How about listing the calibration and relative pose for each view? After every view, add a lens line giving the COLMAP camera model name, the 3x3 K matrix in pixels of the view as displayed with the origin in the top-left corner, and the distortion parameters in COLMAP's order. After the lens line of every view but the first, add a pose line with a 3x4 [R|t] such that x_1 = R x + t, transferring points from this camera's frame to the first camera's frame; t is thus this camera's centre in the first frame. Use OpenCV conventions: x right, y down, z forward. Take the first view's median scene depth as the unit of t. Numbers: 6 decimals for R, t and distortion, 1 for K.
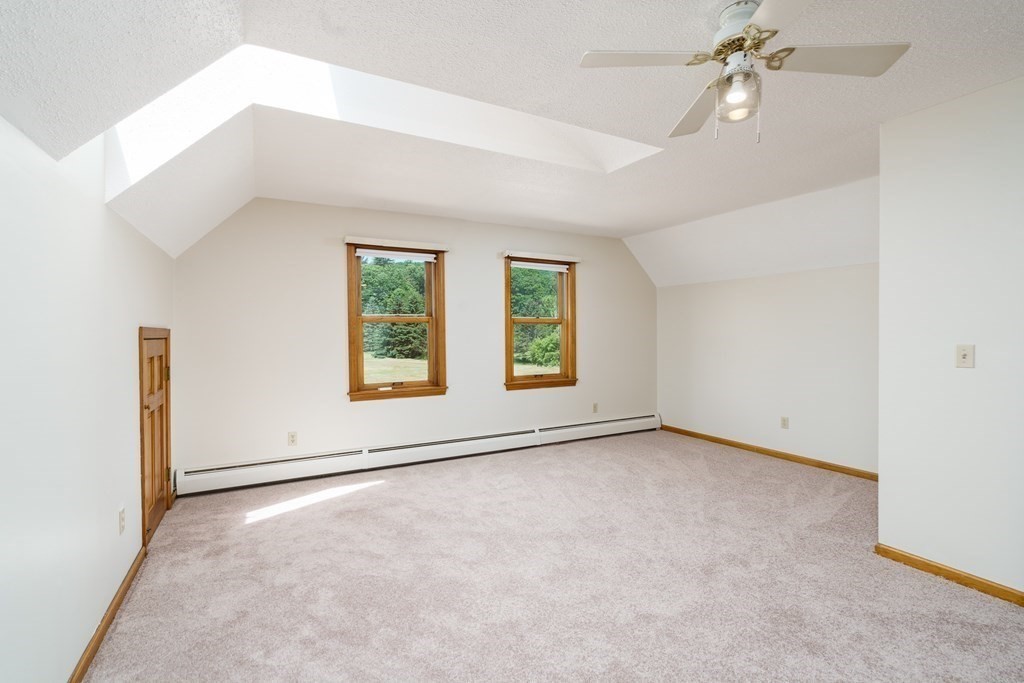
lens RADIAL K [[465.2, 0, 505.6], [0, 465.2, 339.5], [0, 0, 1]] dist [-0.001623, 0.000261]
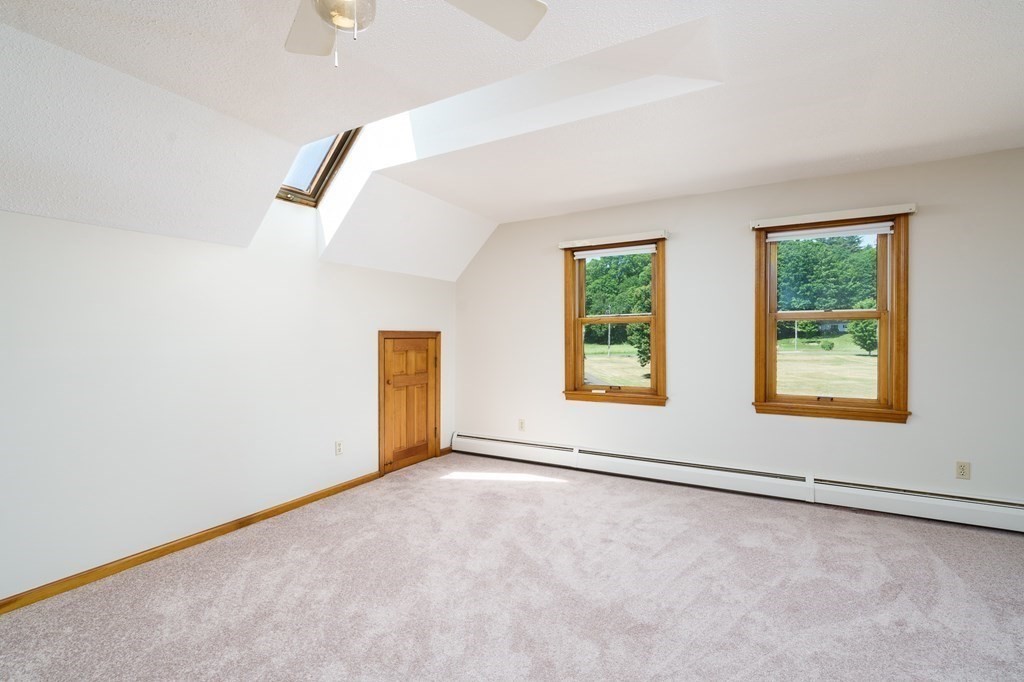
lens RADIAL K [[465.2, 0, 505.6], [0, 465.2, 339.0], [0, 0, 1]] dist [-0.001623, 0.000261]
pose [[0.526885, 0.011436, -0.849859, 0.491309], [-0.005569, 0.999934, 0.010003, -0.013379], [0.849918, -0.000538, 0.526915, 0.335619]]
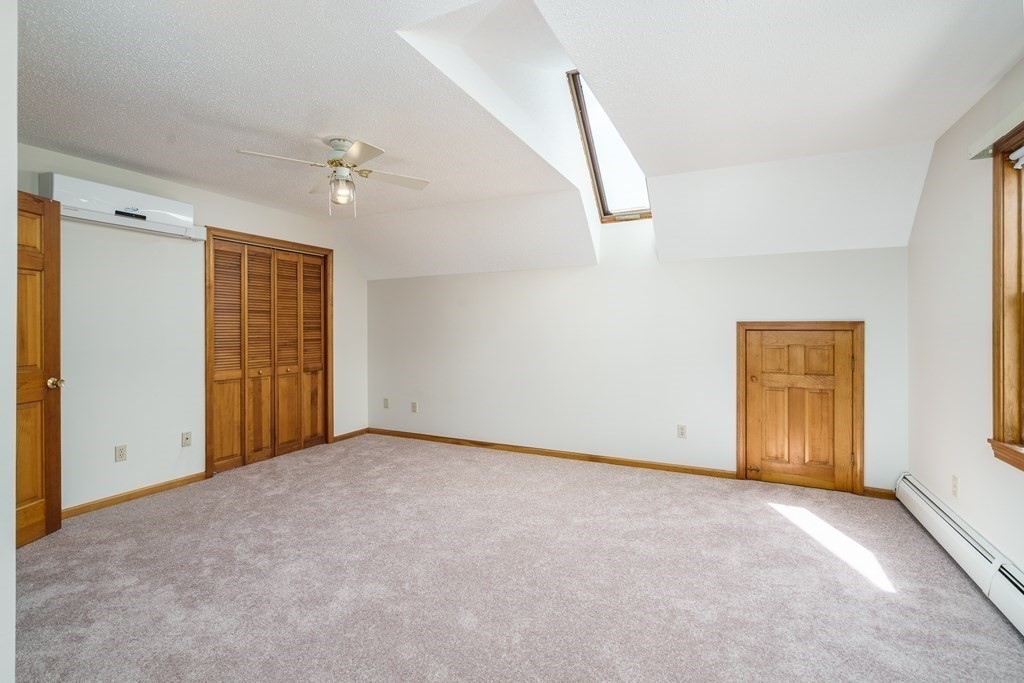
lens RADIAL K [[465.2, 0, 505.6], [0, 465.2, 339.5], [0, 0, 1]] dist [-0.001623, 0.000261]
pose [[-0.813169, 0.028267, -0.581340, 0.413478], [0.006896, 0.999218, 0.038939, -0.023434], [0.581986, 0.027656, -0.812728, 1.109217]]
